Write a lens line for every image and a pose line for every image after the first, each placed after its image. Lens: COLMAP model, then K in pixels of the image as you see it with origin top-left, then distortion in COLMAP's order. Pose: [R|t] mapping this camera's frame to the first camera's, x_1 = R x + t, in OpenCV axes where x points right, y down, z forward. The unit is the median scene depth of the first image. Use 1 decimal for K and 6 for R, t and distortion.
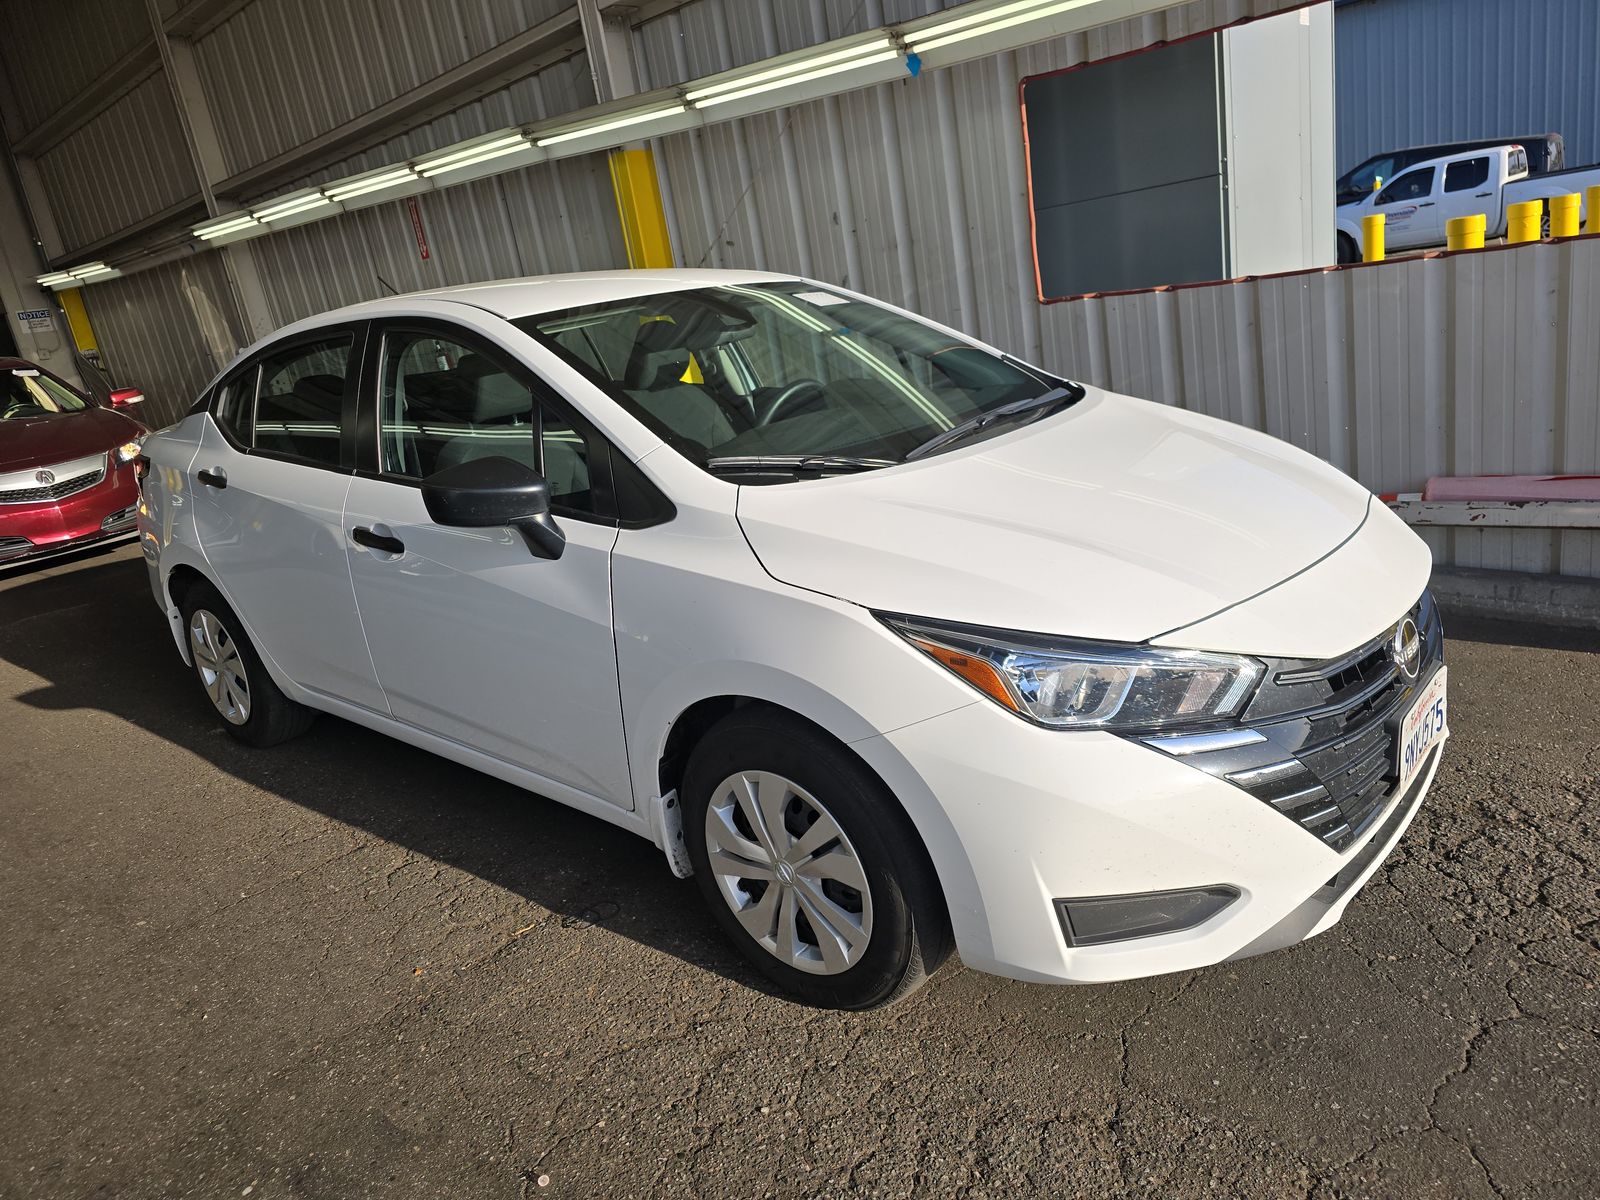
lens RADIAL K [[1101.5, 0, 803.0], [0, 1101.5, 600.8], [0, 0, 1]] dist [0.057800, -0.043563]
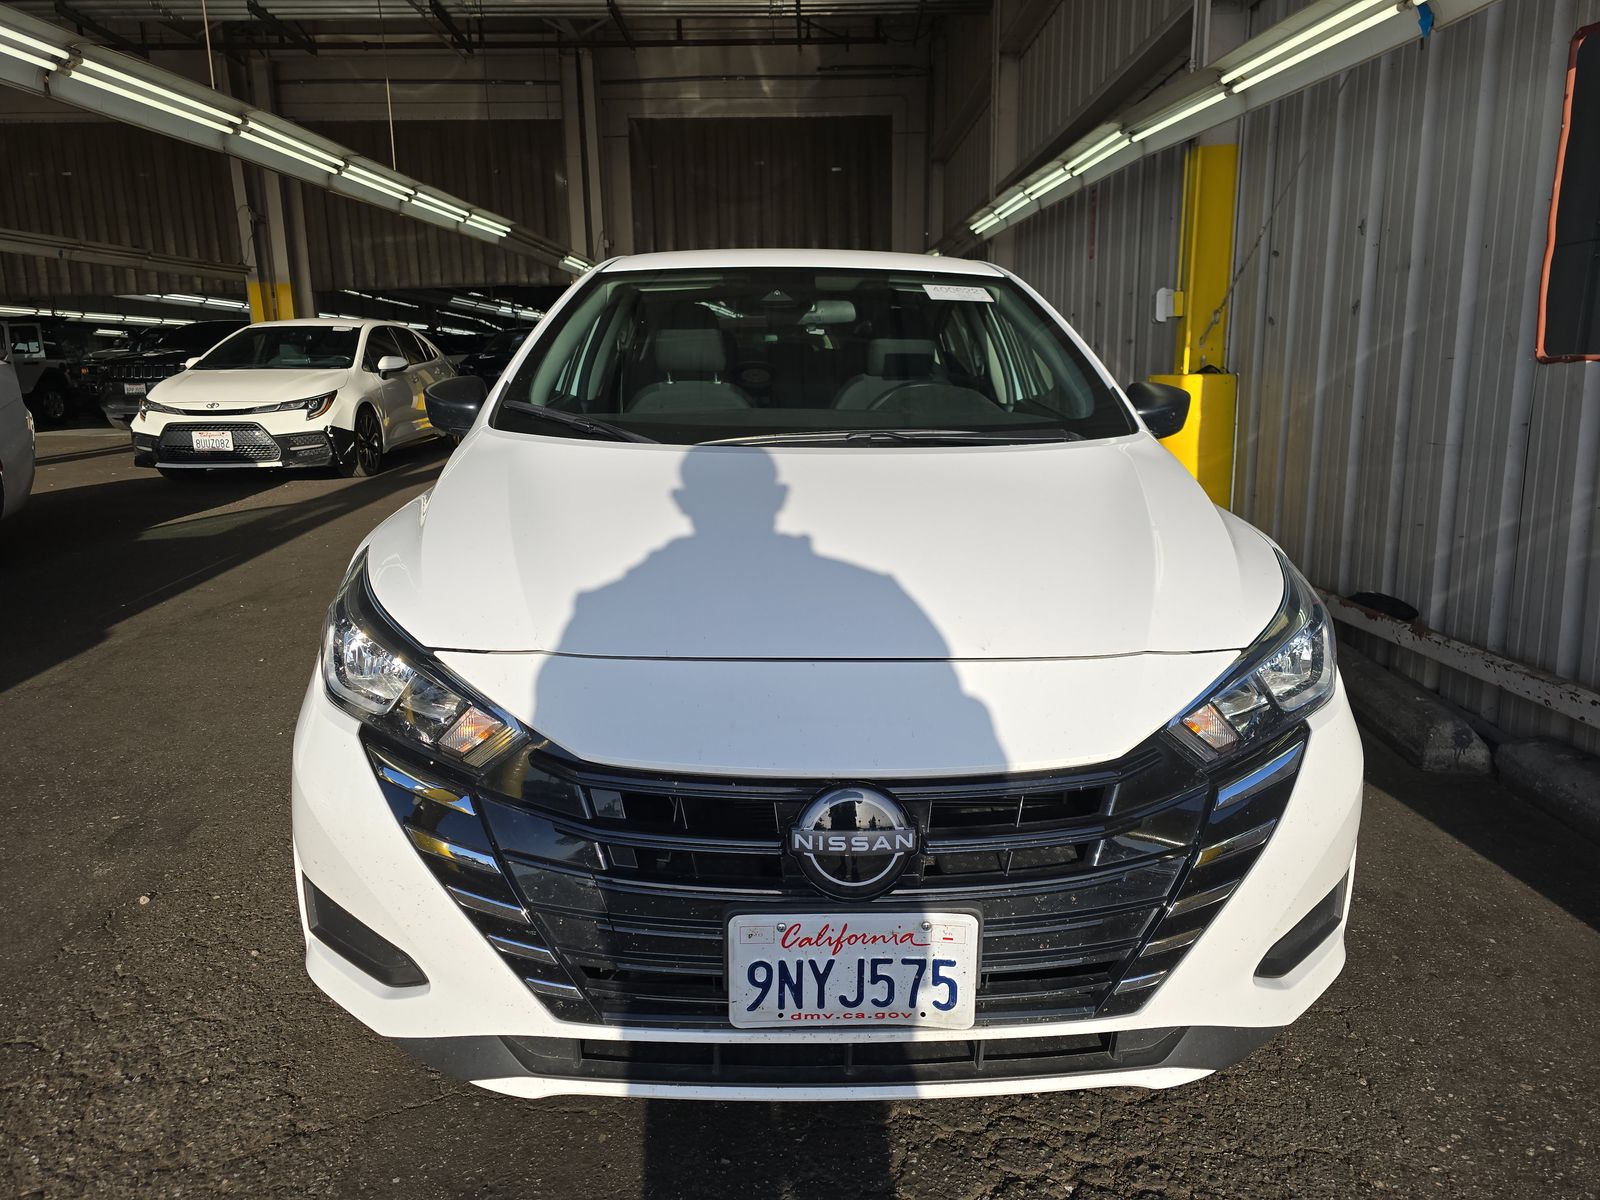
lens RADIAL K [[1101.5, 0, 803.0], [0, 1101.5, 600.8], [0, 0, 1]] dist [0.057800, -0.043563]
pose [[0.663243, 0.288233, -0.690673, 0.436082], [-0.298248, 0.948209, 0.109305, -0.072631], [0.686408, 0.133497, 0.714858, 0.228729]]
